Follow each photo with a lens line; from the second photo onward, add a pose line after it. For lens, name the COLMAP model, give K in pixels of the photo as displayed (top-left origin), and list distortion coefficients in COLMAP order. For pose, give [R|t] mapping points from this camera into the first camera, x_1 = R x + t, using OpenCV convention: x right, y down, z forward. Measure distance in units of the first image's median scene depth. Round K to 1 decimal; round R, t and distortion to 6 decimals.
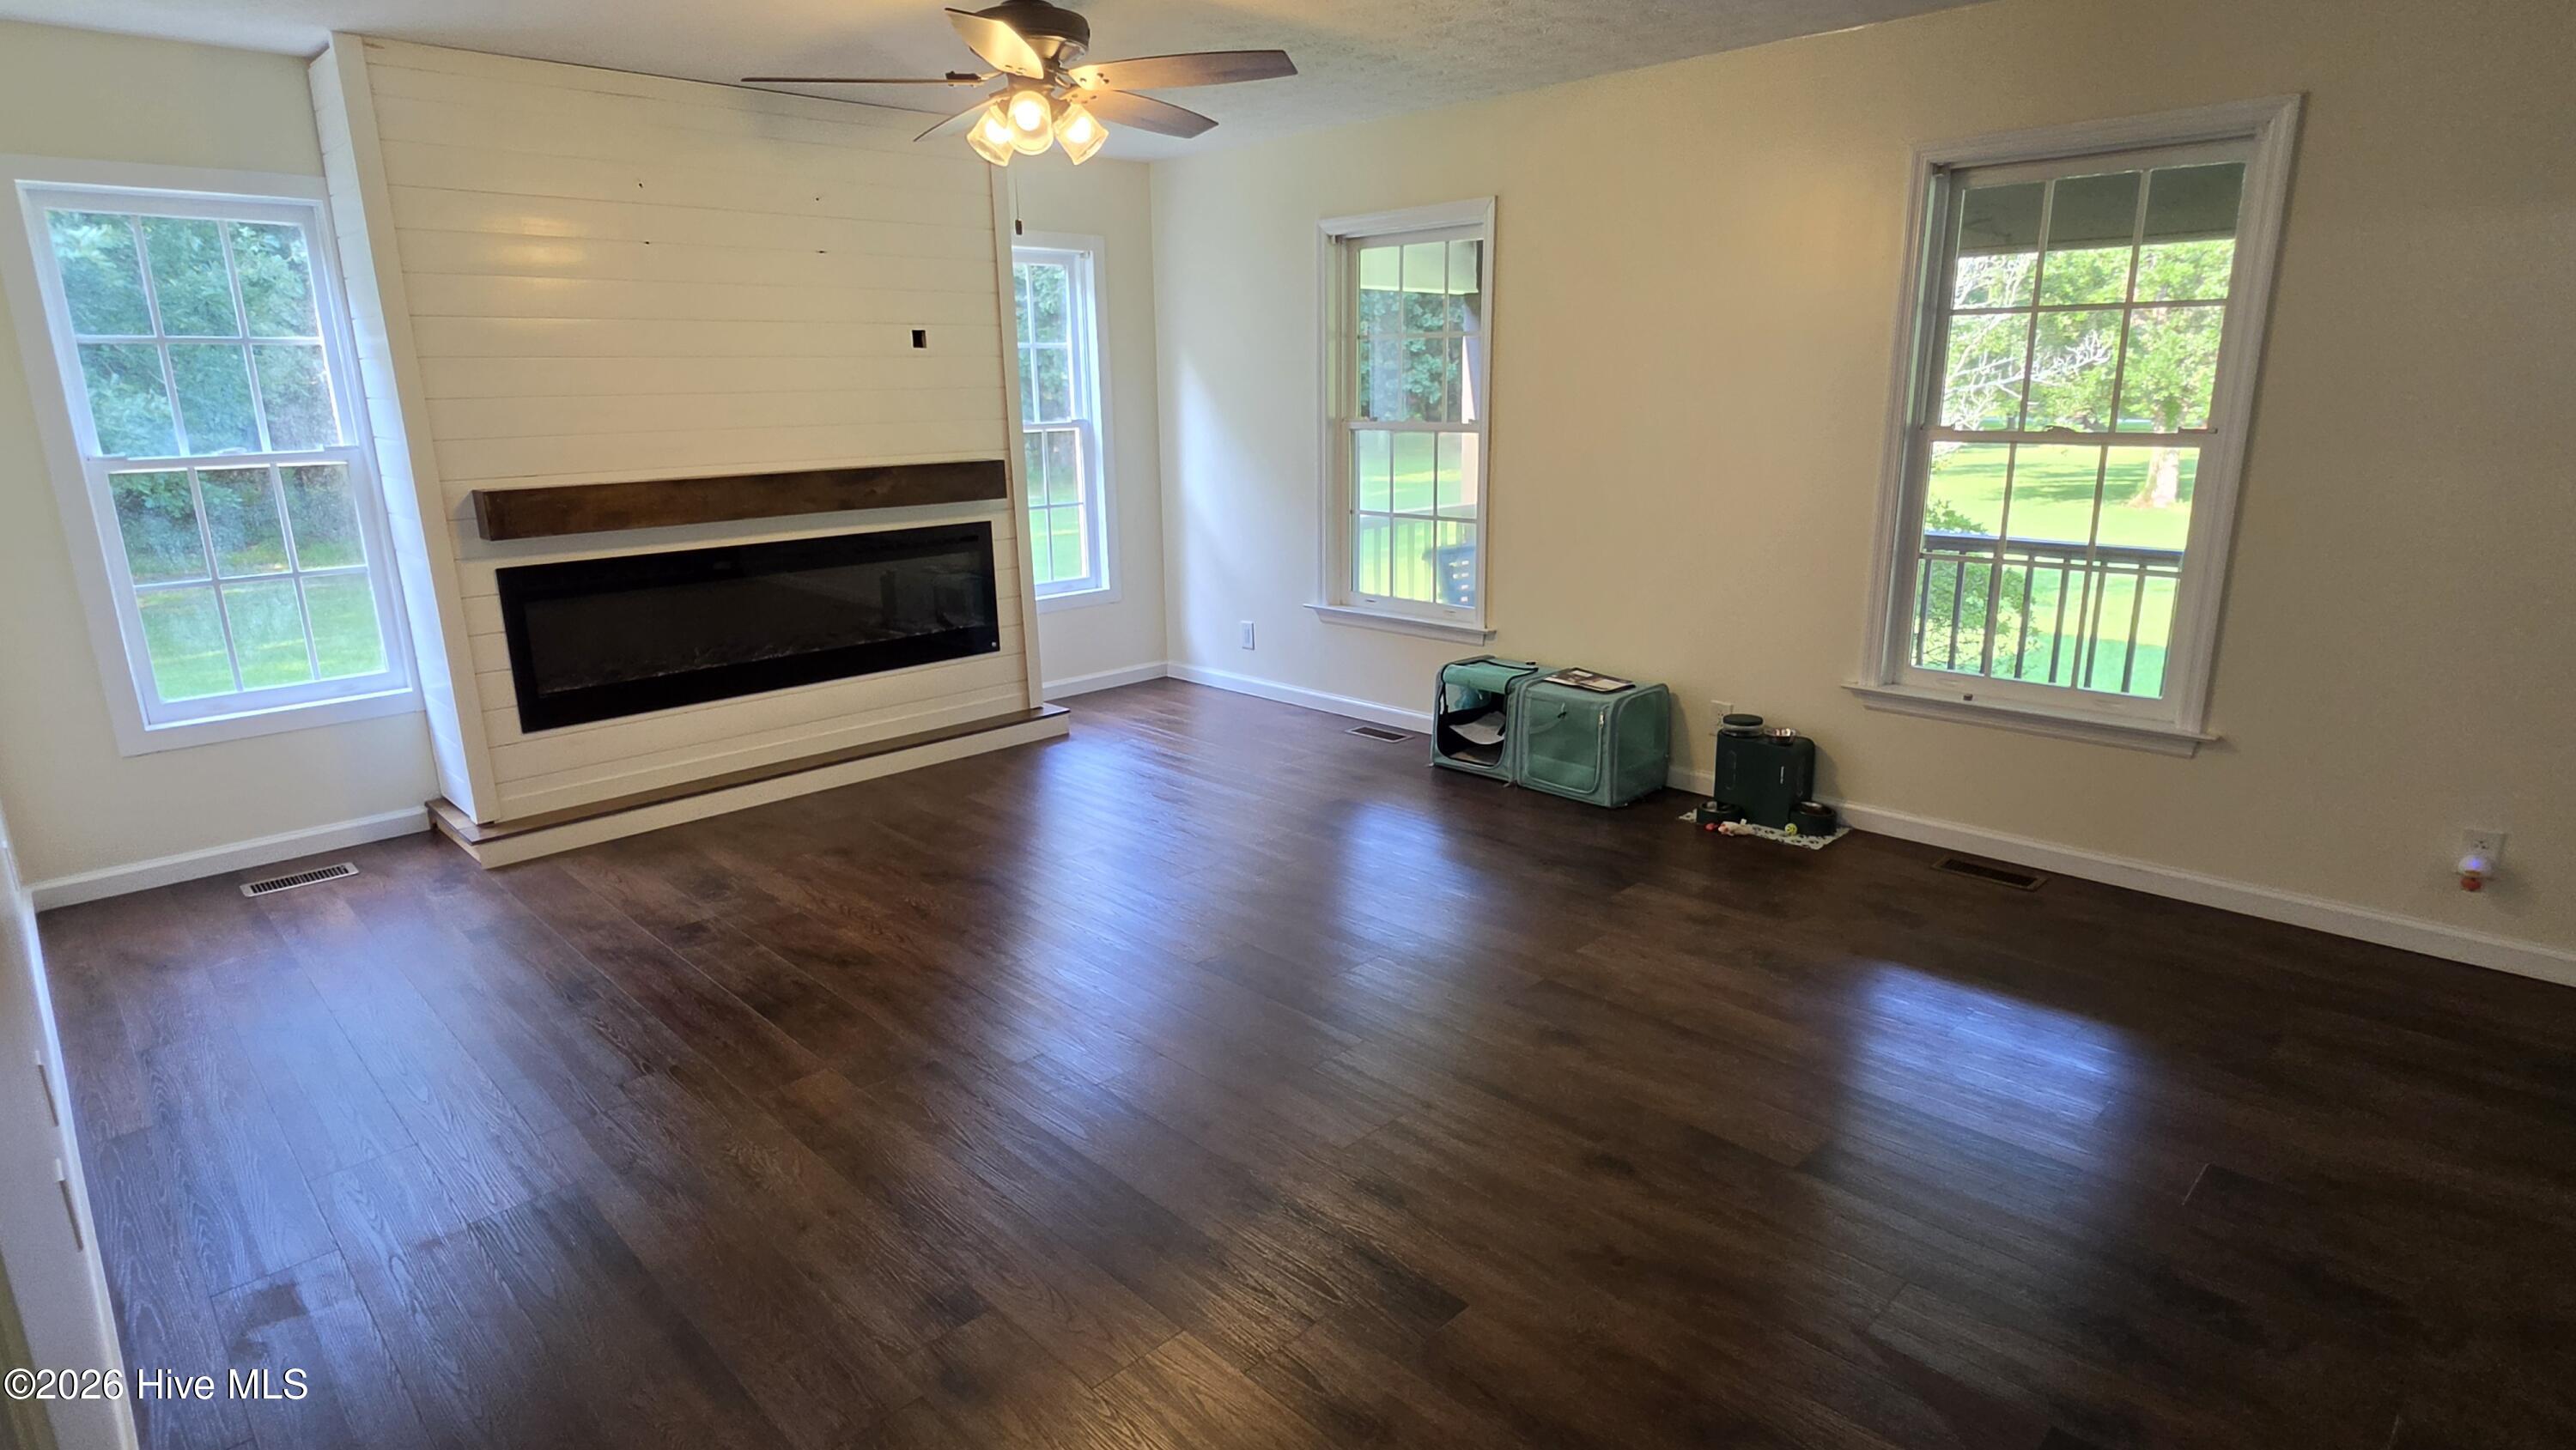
lens RADIAL K [[1327.6, 0, 1288.0], [0, 1327.6, 725.0], [0, 0, 1]] dist [-0.021460, 0.000951]
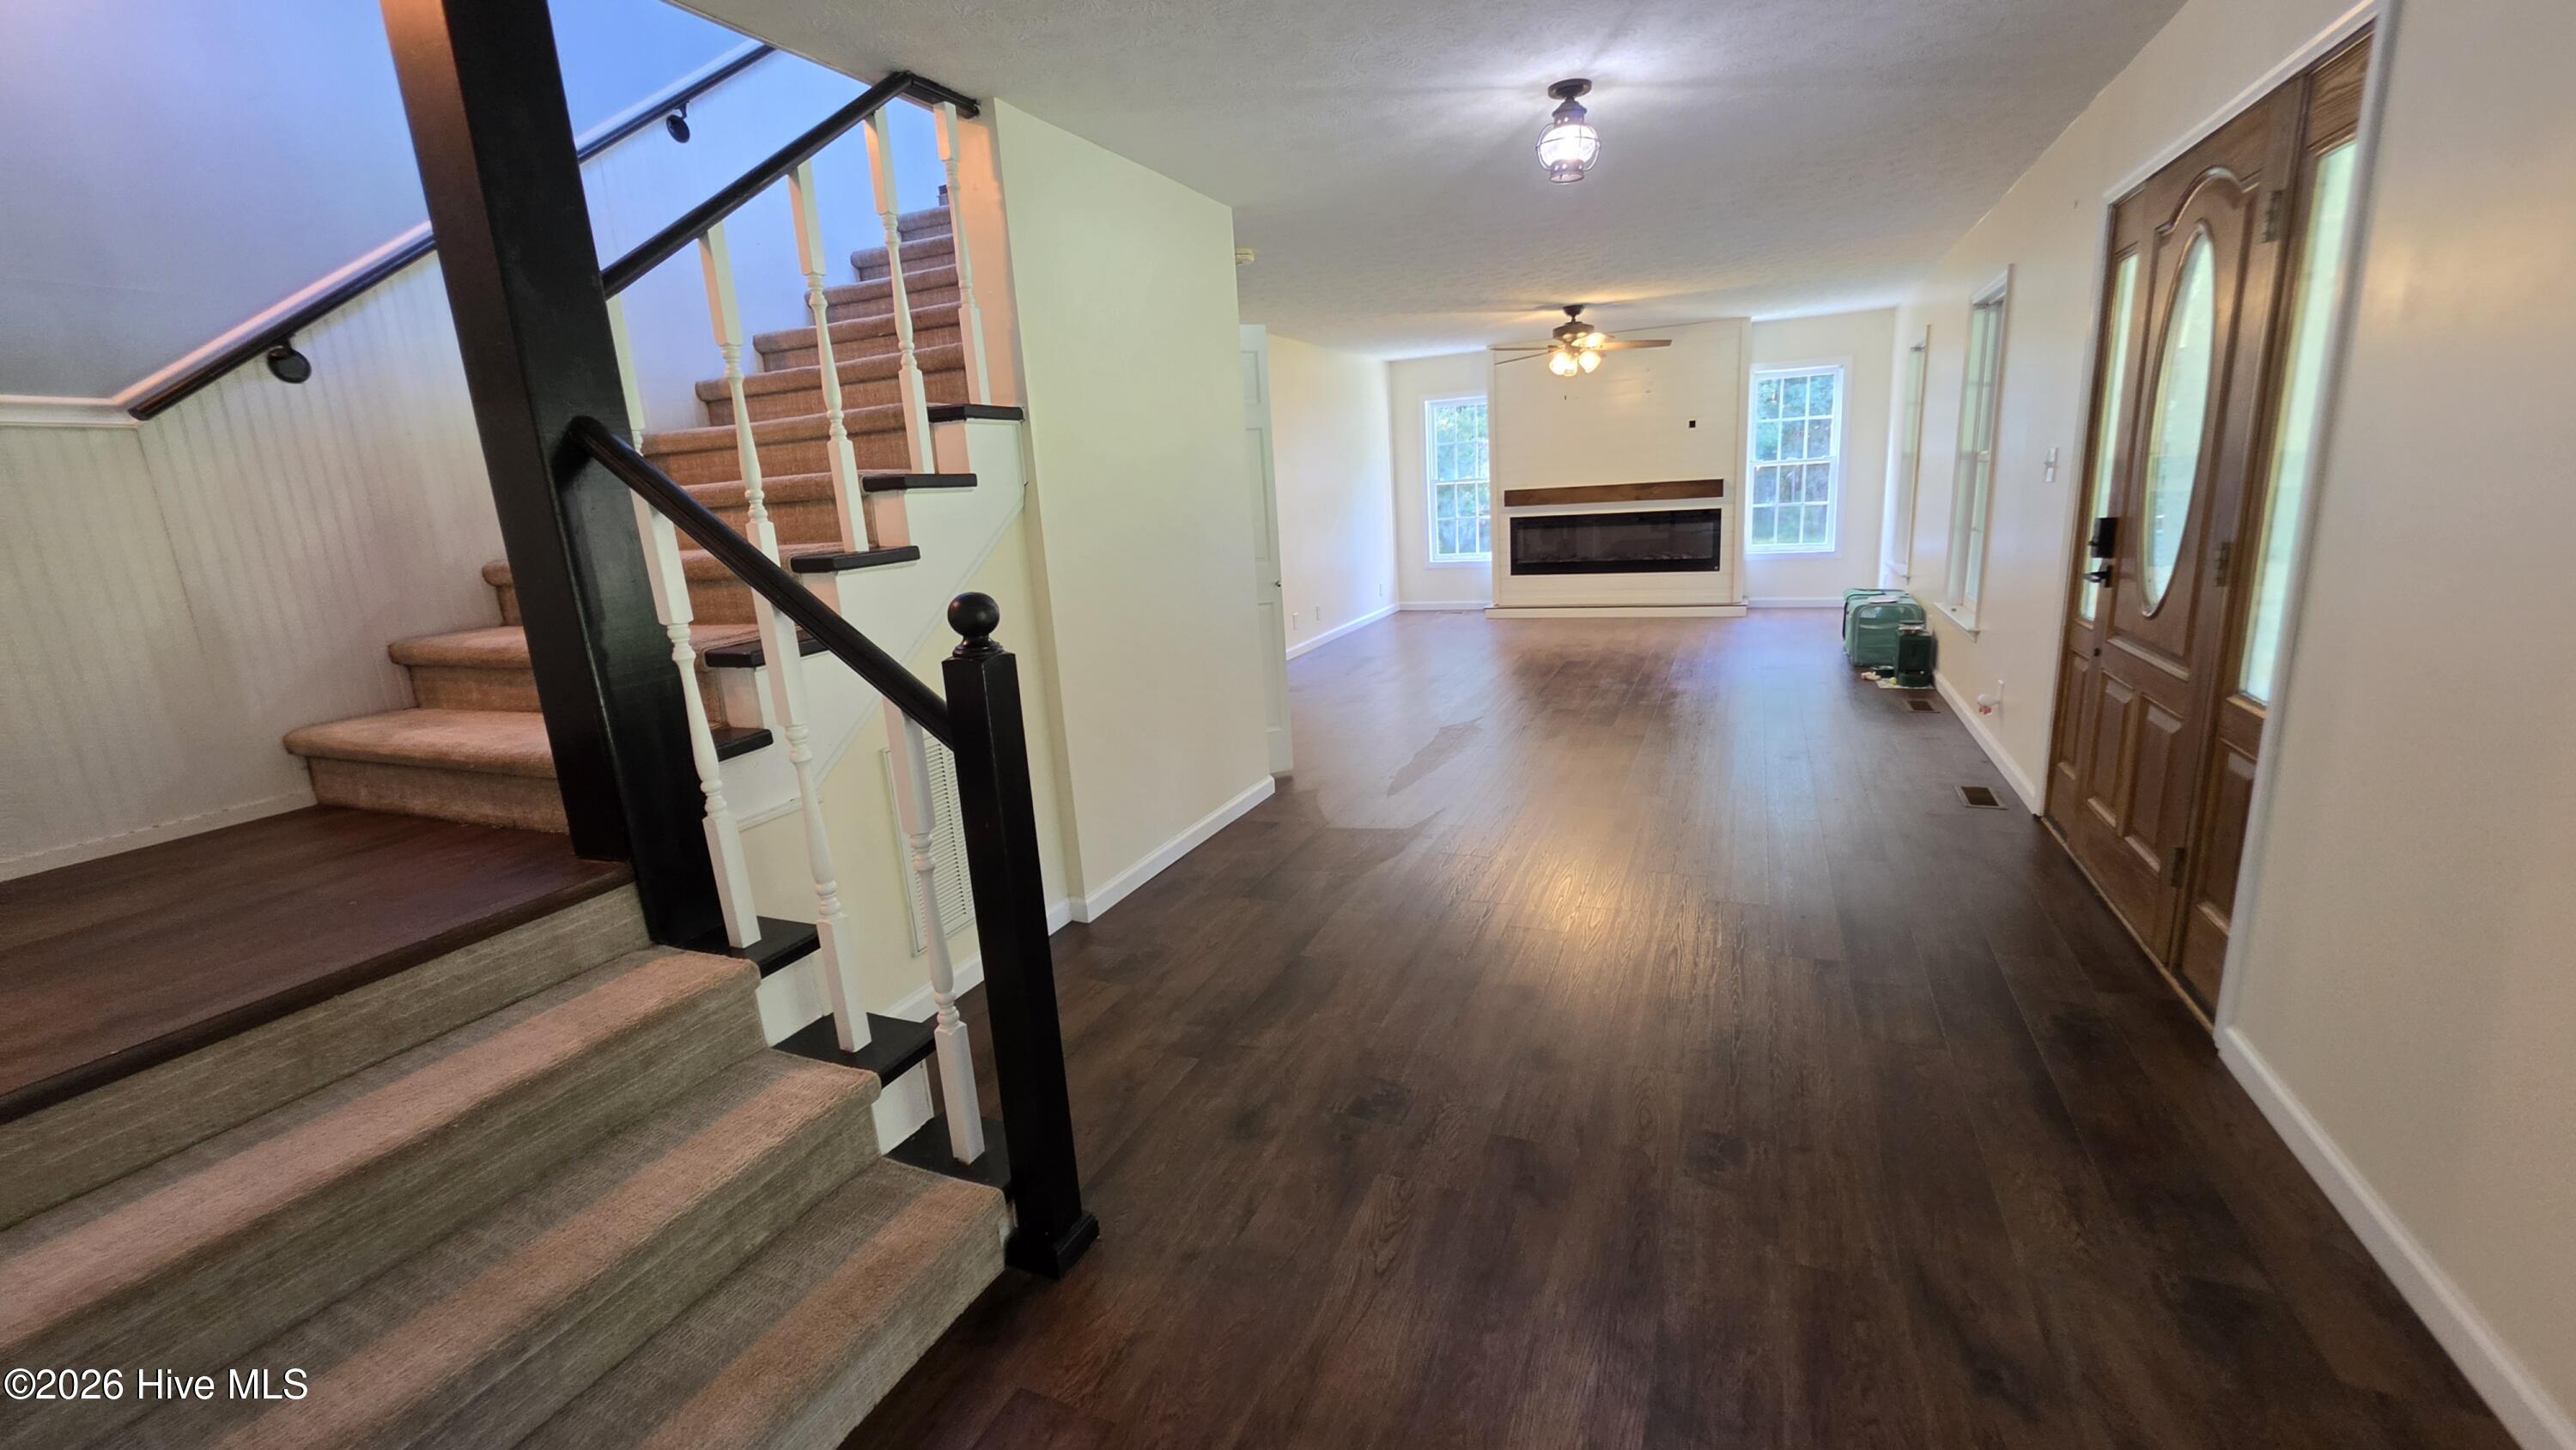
lens RADIAL K [[1031.9, 0, 1275.8], [0, 1031.9, 716.3], [0, 0, 1]] dist [0.000068, -0.000274]
pose [[0.355519, 0.199485, -0.913133, 1.357819], [-0.177939, 0.973537, 0.143402, 0.074478], [0.917575, 0.111500, 0.381607, -0.298055]]
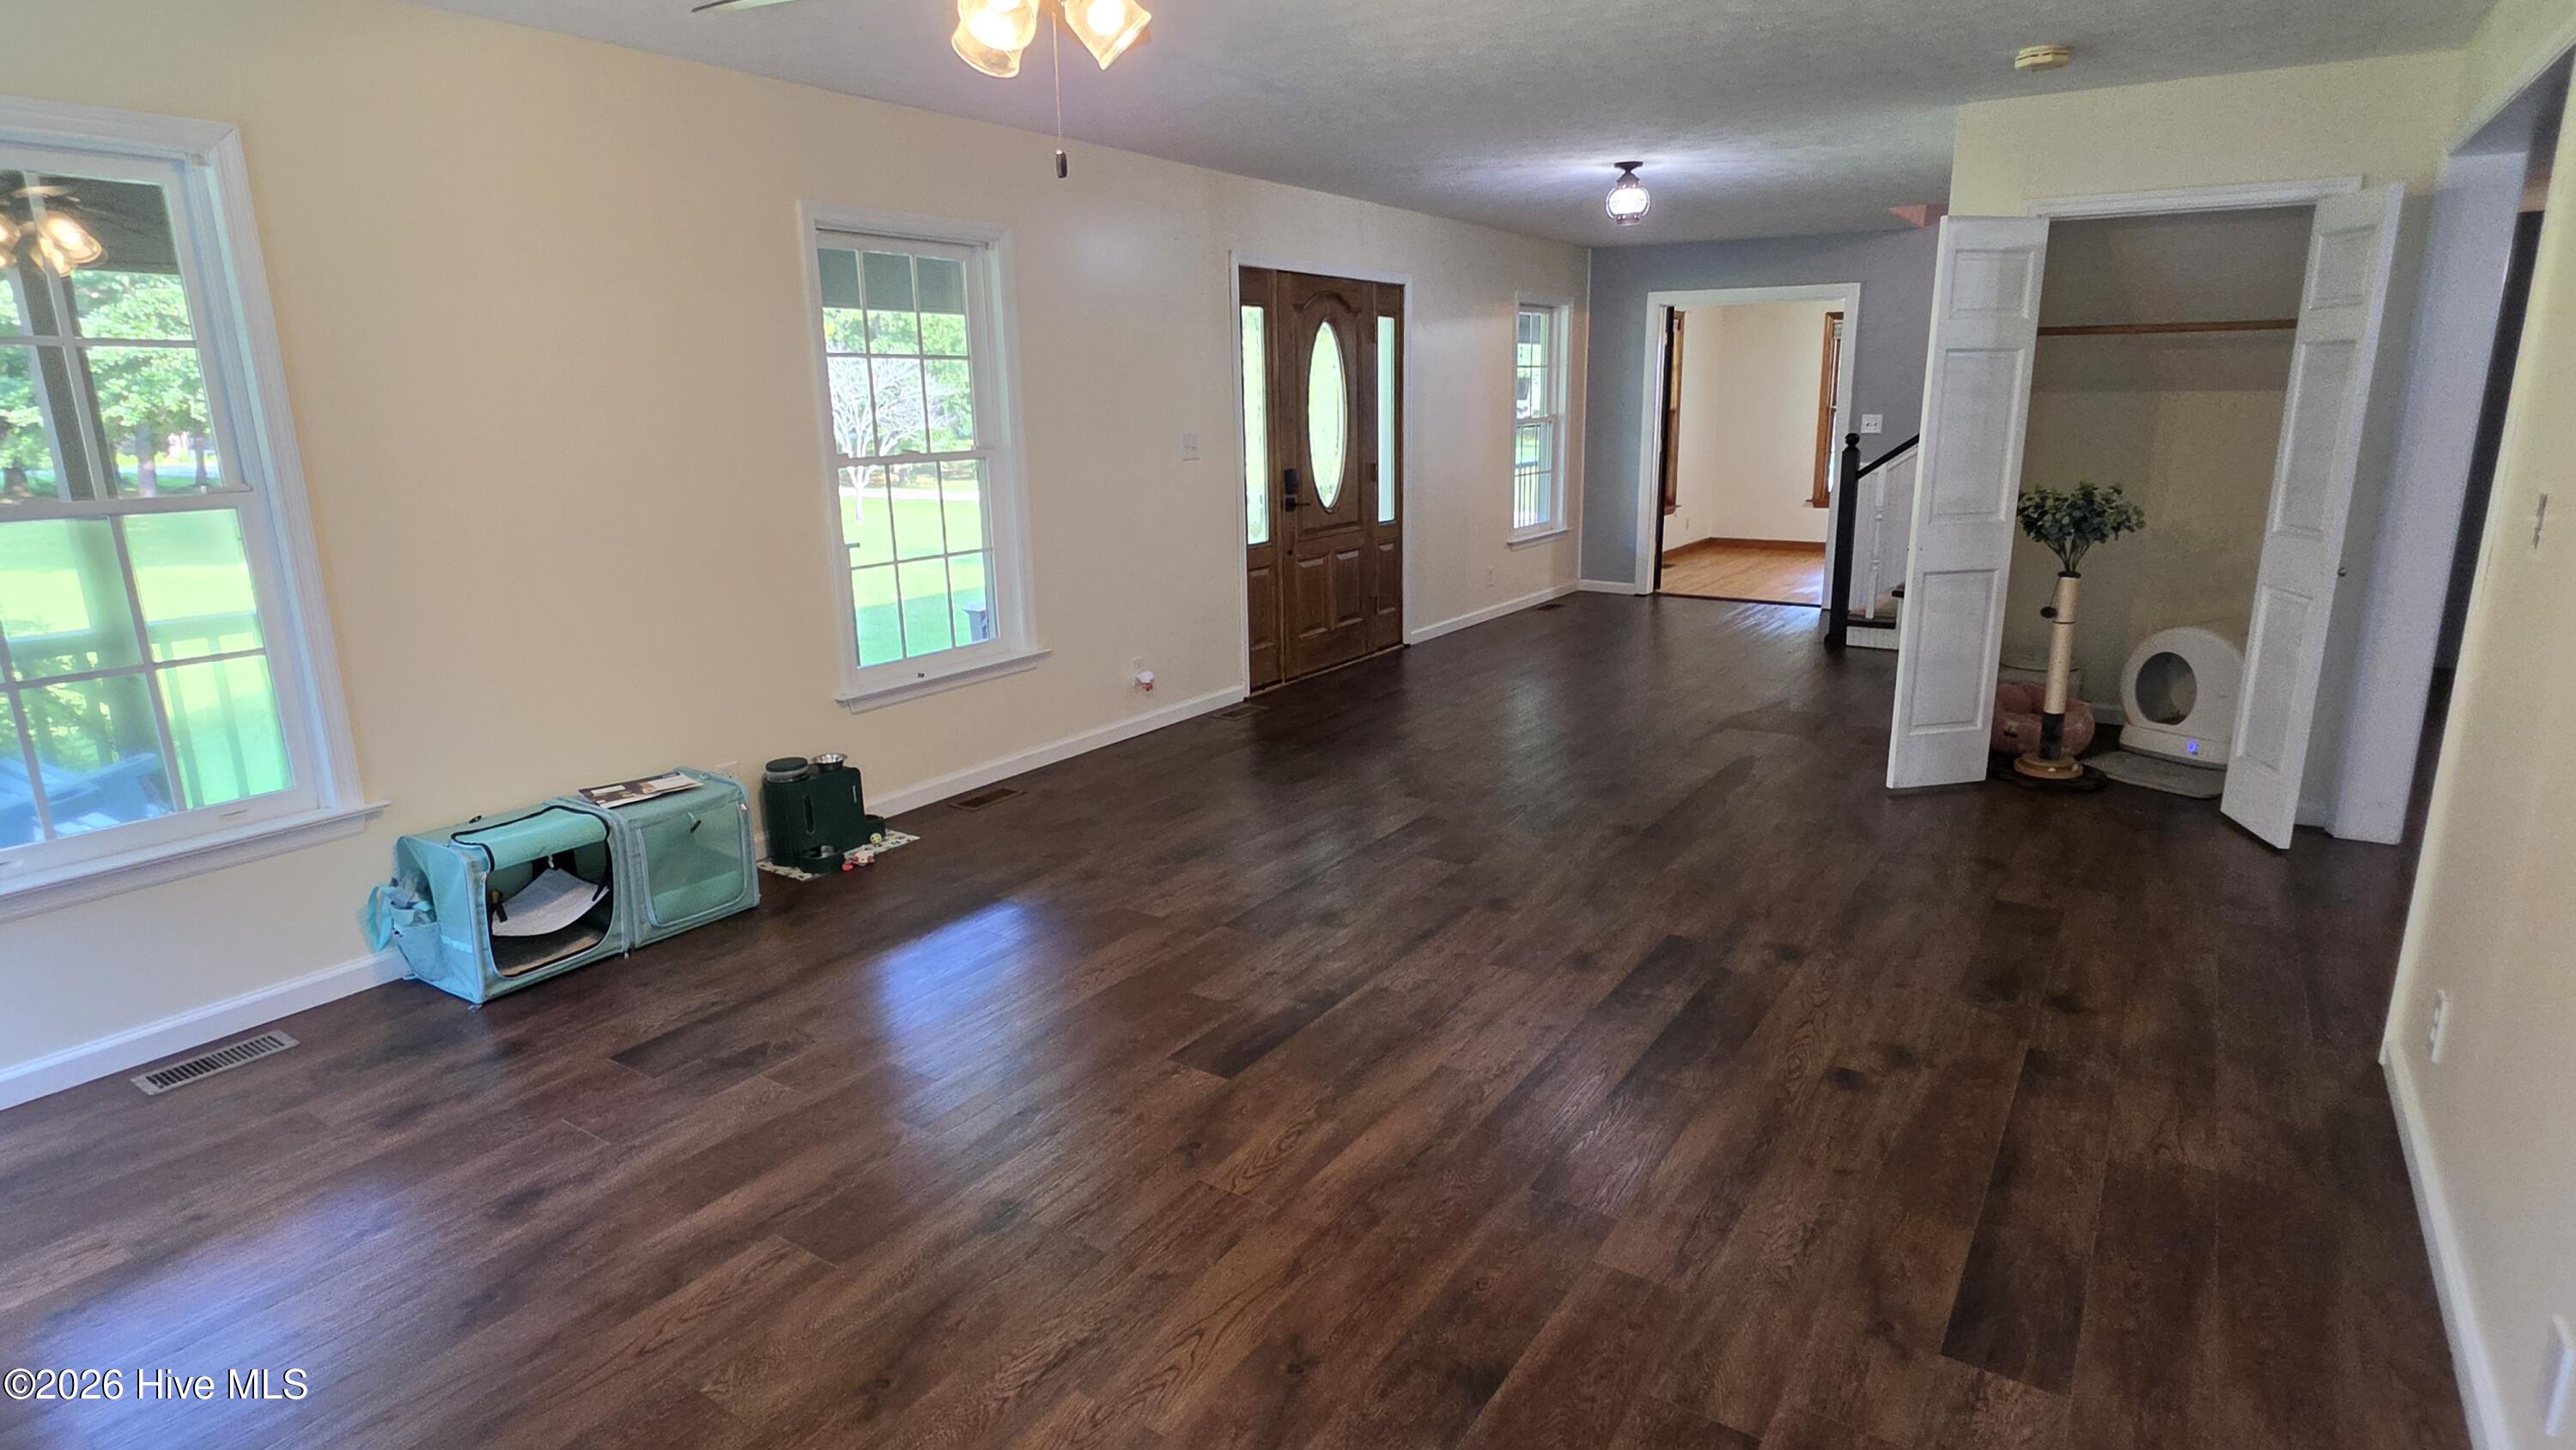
lens RADIAL K [[1327.6, 0, 1288.0], [0, 1327.6, 725.0], [0, 0, 1]] dist [-0.021460, 0.000951]
pose [[-0.192678, -0.216477, 0.957086, -0.660929], [0.259167, 0.929501, 0.262412, -0.192900], [-0.946418, 0.298606, -0.122991, 0.778691]]
